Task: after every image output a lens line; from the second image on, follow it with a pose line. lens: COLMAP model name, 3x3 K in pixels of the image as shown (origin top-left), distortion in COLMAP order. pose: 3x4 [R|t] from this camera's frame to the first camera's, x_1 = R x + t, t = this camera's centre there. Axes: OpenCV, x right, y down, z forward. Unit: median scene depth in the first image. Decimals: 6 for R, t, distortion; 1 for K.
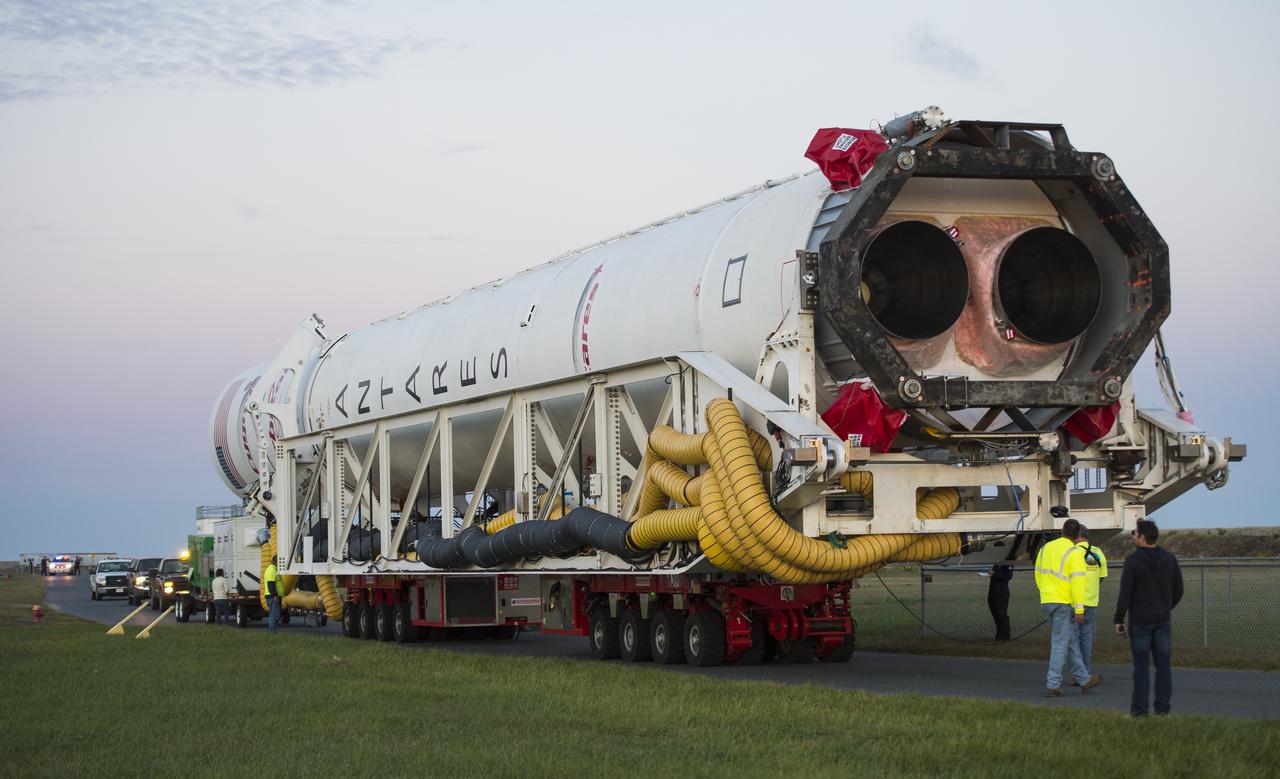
lens RADIAL K [[2691.4, 0, 640.0], [0, 2691.4, 389.5], [0, 0, 1]] dist [-0.027855, 0.001012]
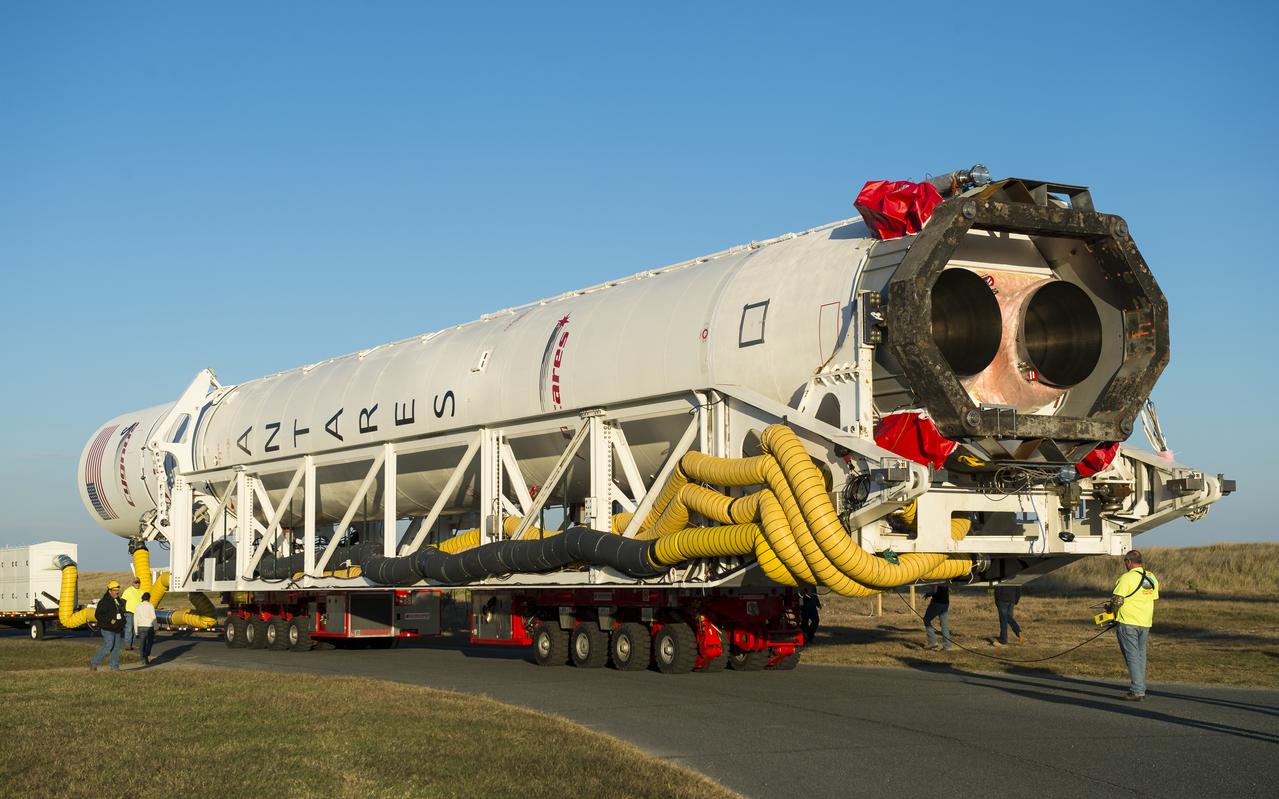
lens RADIAL K [[1946.2, 0, 639.0], [0, 1946.2, 419.1], [0, 0, 1]] dist [0.137605, 0.012664]
pose [[0.981570, 0.032381, 0.188339, -0.173089], [-0.027154, 0.999173, -0.030269, 0.026315], [-0.189163, 0.024597, 0.981638, 0.237739]]
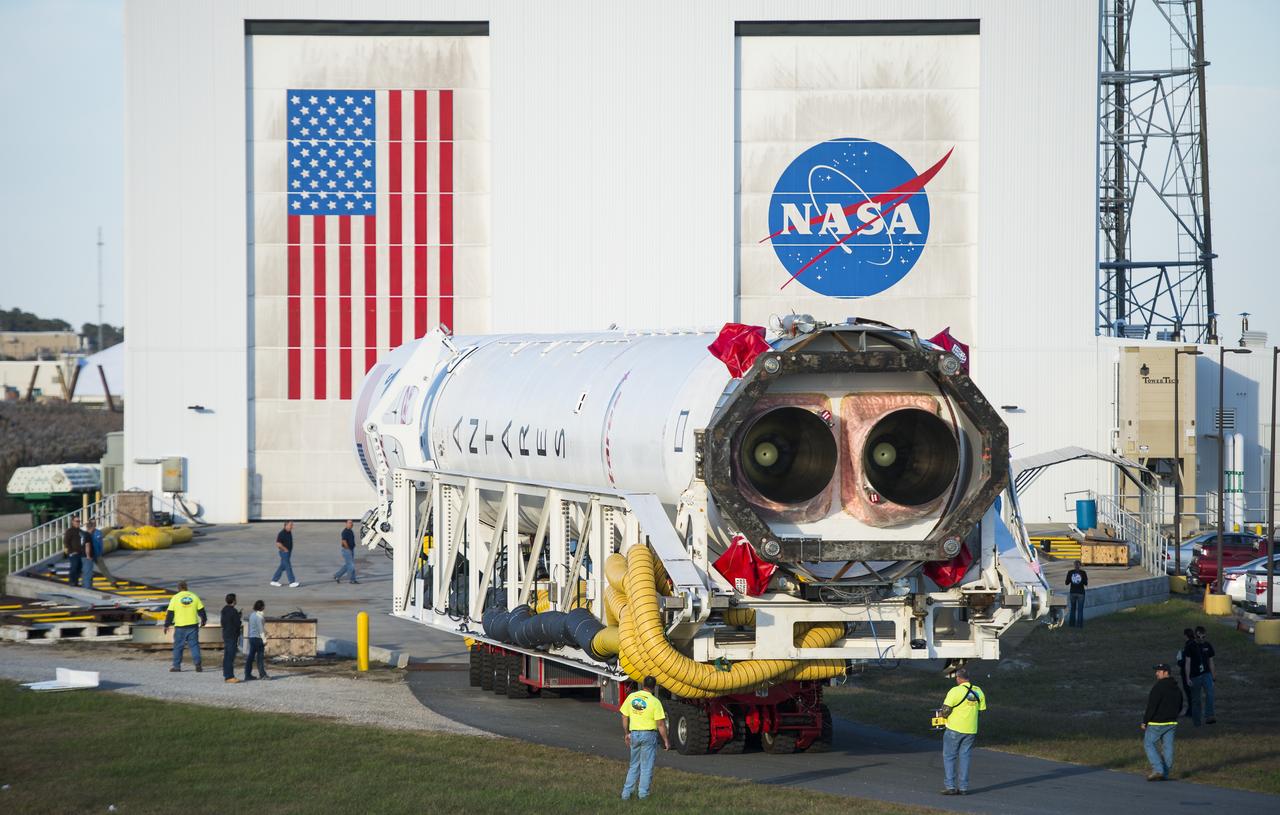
lens RADIAL K [[5920.7, 0, 640.0], [0, 5920.7, 407.5], [0, 0, 1]] dist [1.923635, 1.014467]
pose [[0.987043, 0.021713, -0.158982, 0.458705], [-0.010468, 0.997405, 0.071232, -0.251352], [0.160116, -0.068645, 0.984708, -1.658869]]
